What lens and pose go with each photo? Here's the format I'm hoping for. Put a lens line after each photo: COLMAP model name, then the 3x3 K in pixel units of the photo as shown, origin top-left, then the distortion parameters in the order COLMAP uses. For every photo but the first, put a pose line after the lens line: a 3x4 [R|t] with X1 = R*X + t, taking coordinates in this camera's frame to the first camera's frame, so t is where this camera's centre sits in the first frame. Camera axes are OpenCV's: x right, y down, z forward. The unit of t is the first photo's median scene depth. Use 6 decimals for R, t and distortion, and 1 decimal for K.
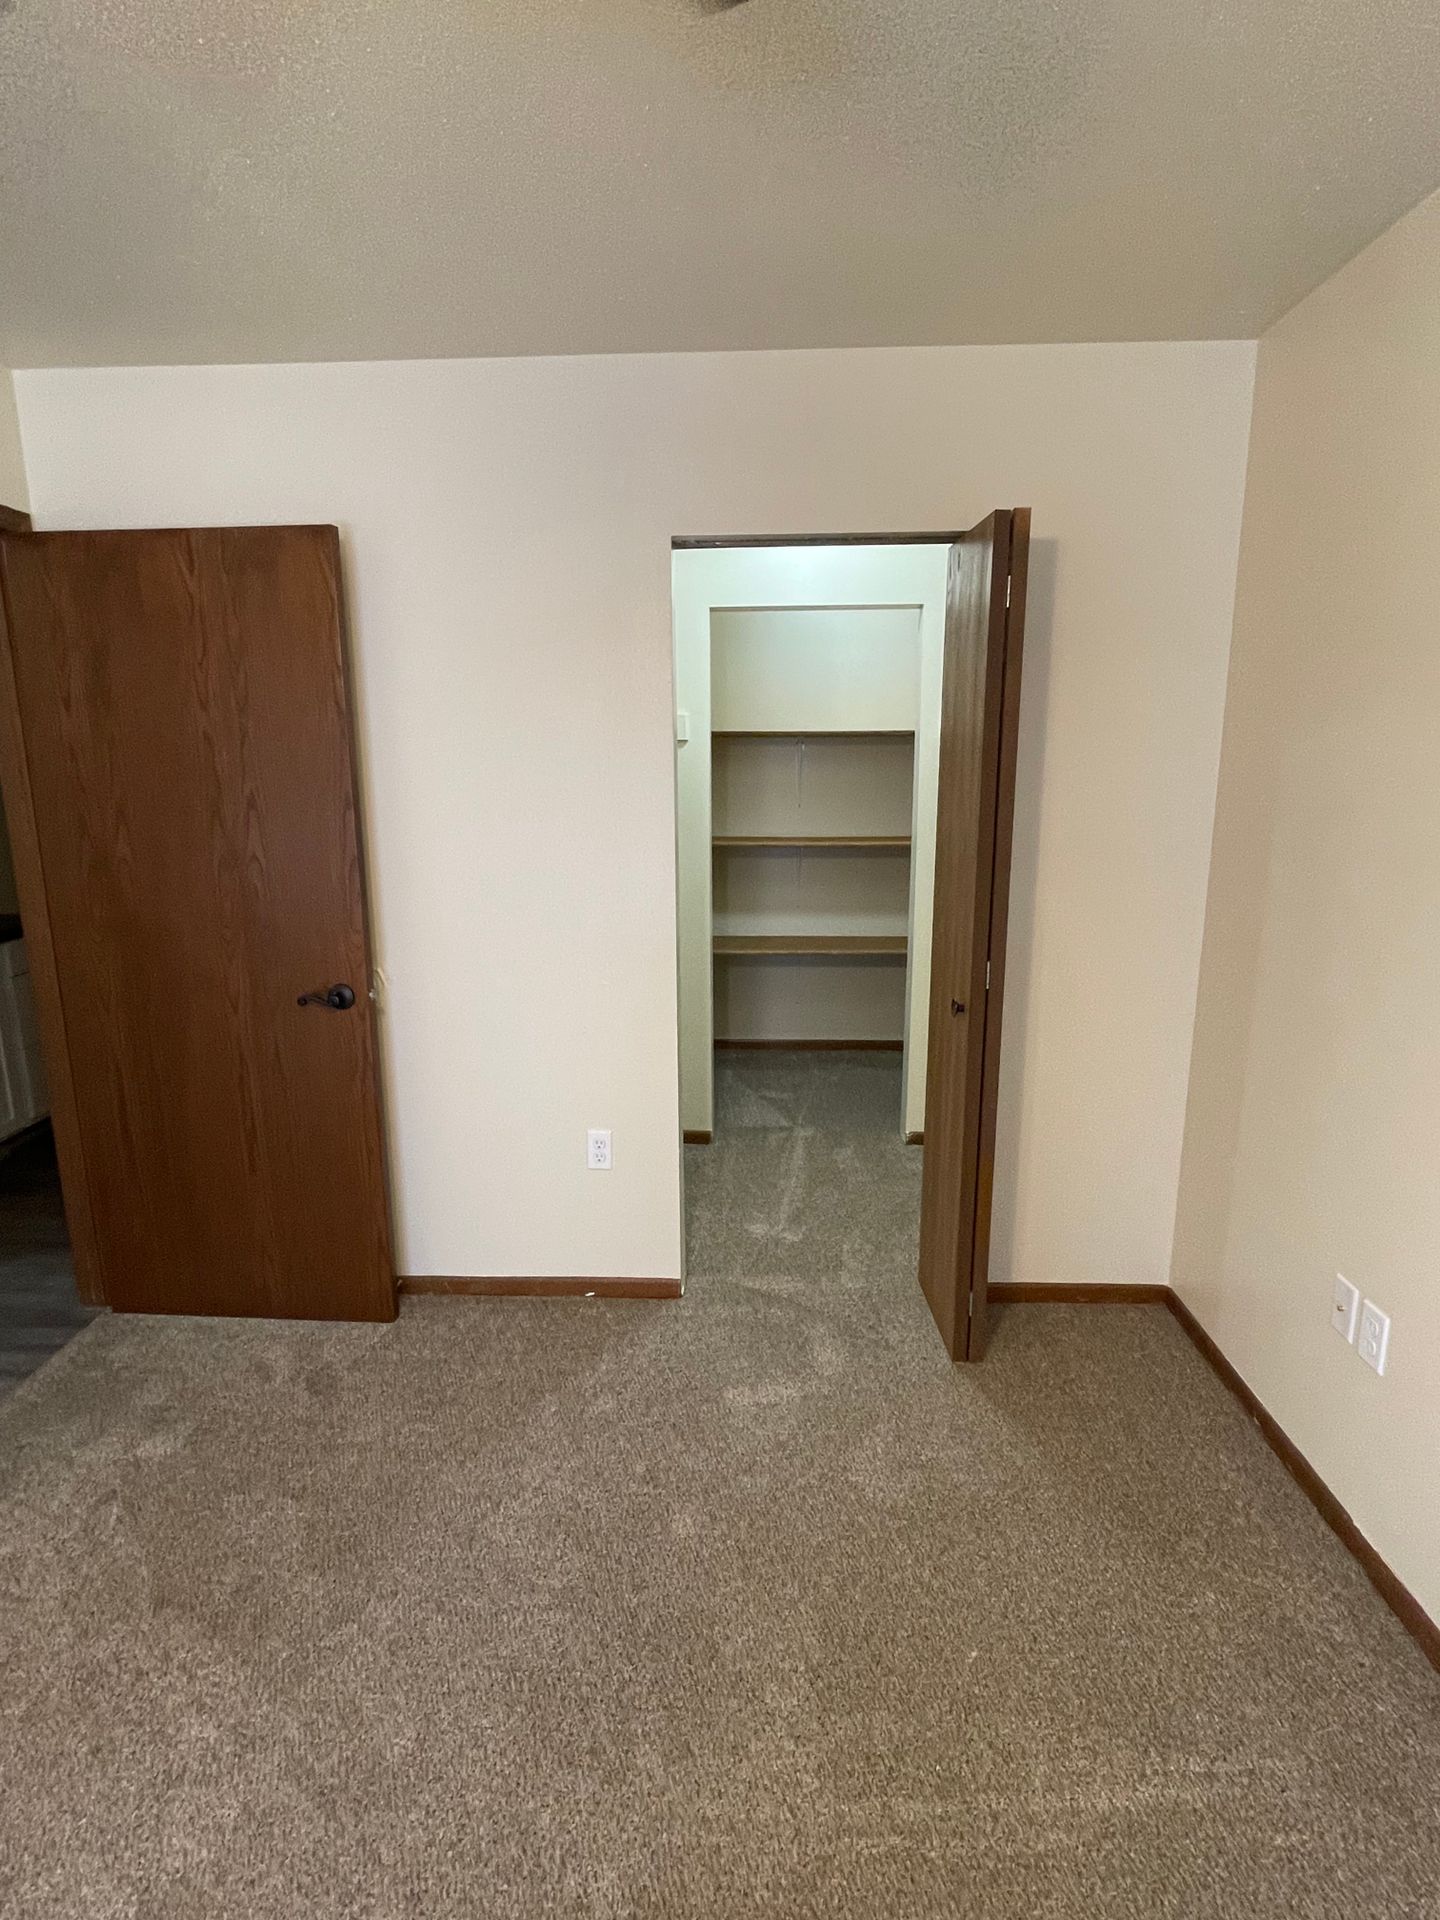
lens RADIAL K [[993.5, 0, 720.0], [0, 993.5, 960.0], [0, 0, 1]] dist [-0.000833, -0.000284]
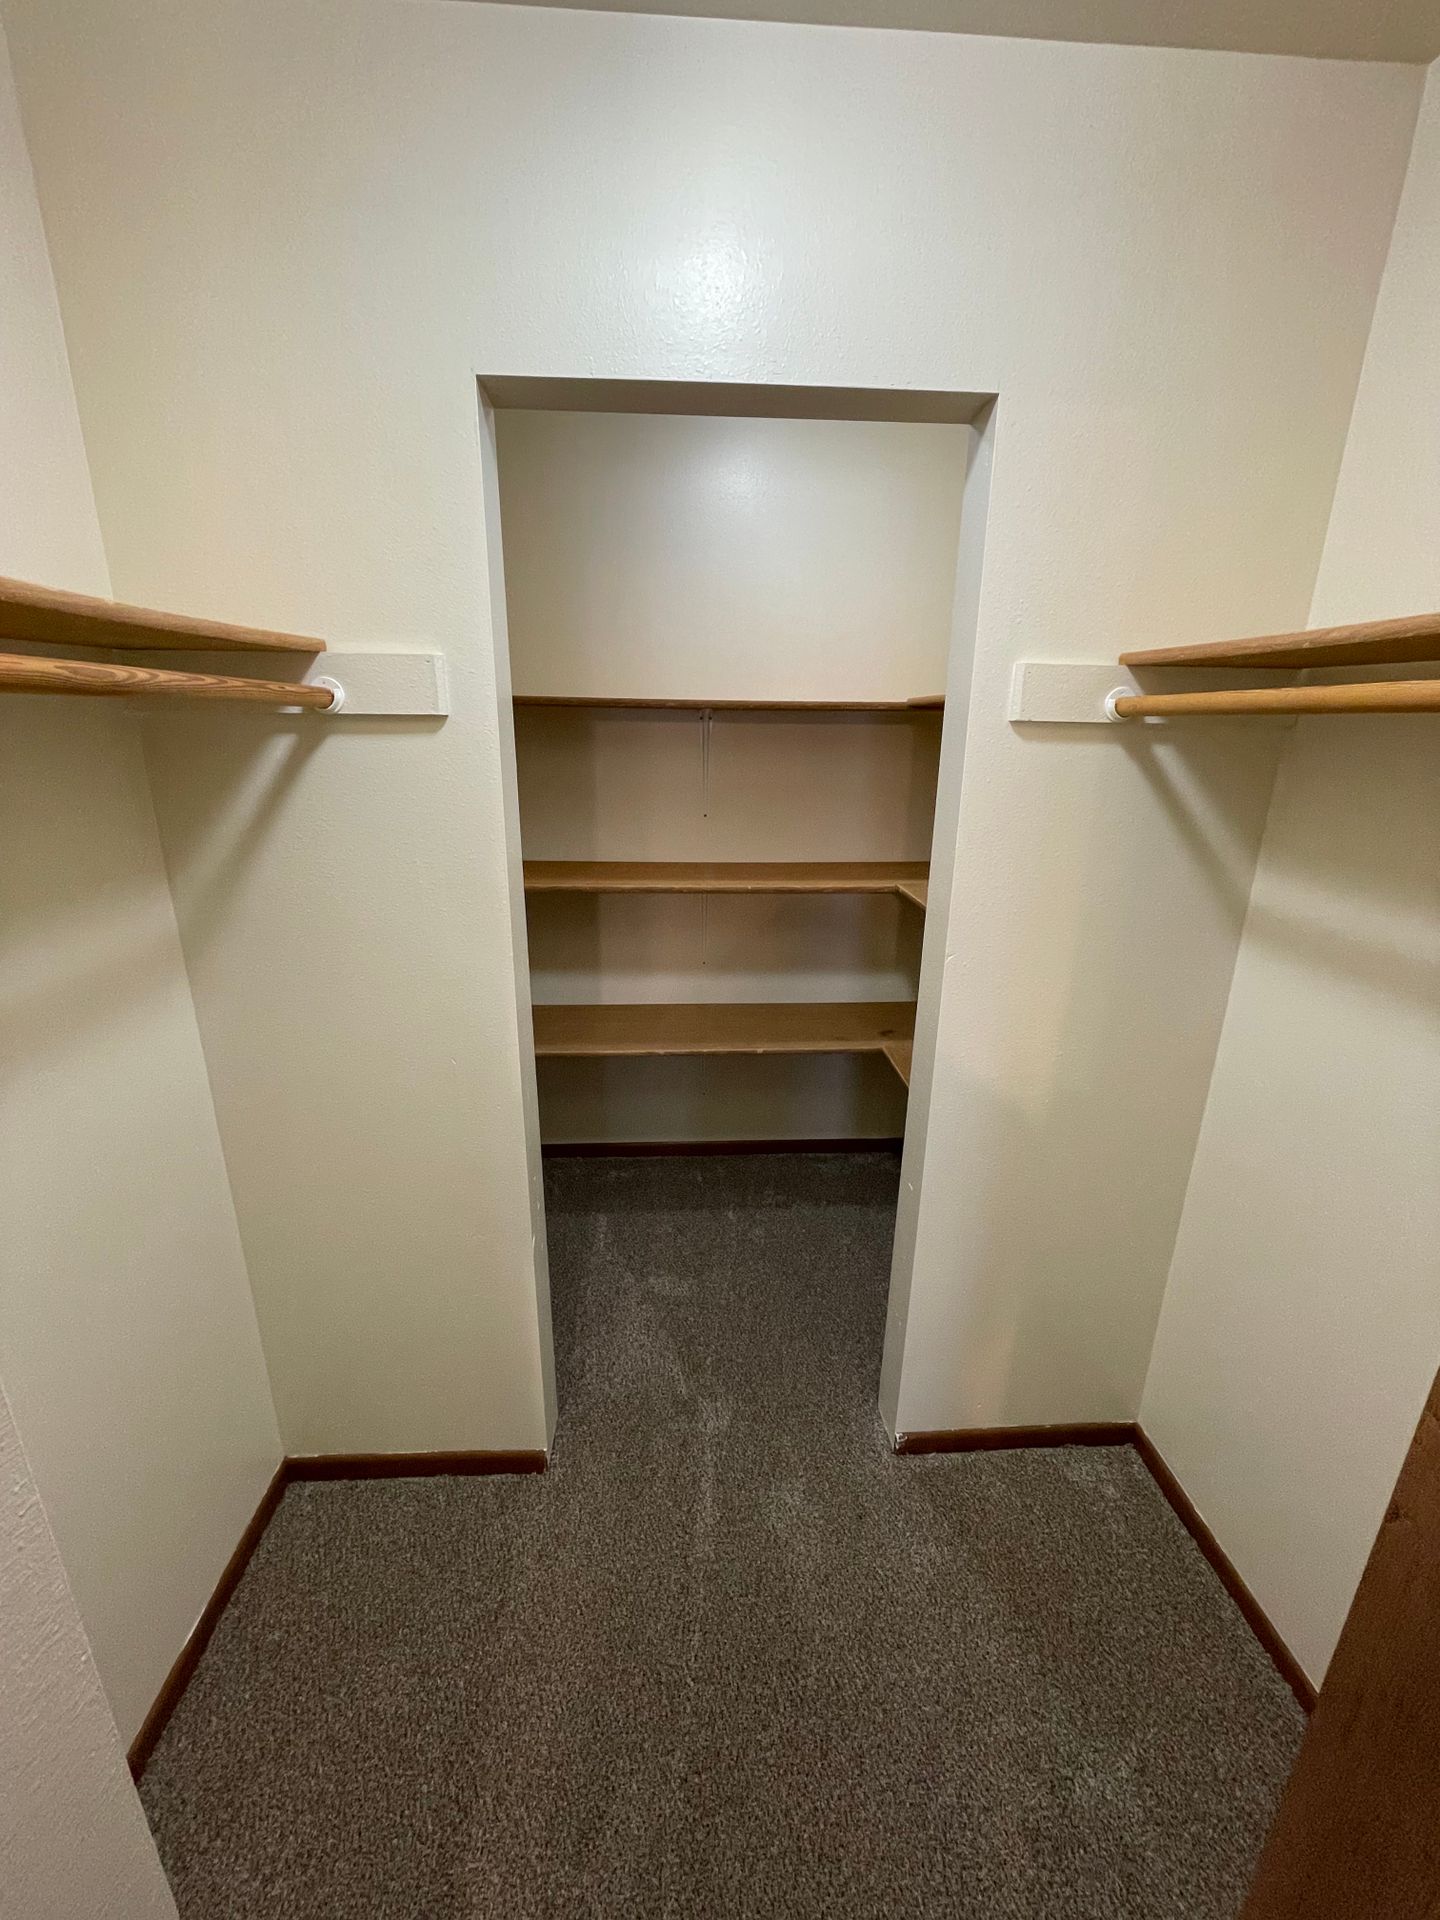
lens RADIAL K [[771.9, 0, 720.0], [0, 771.9, 960.0], [0, 0, 1]] dist [0.000265, 0.000011]
pose [[0.995339, -0.013877, 0.095434, 0.043150], [0.004675, 0.995373, 0.095973, -0.118414], [-0.096324, -0.095079, 0.990798, 0.523044]]
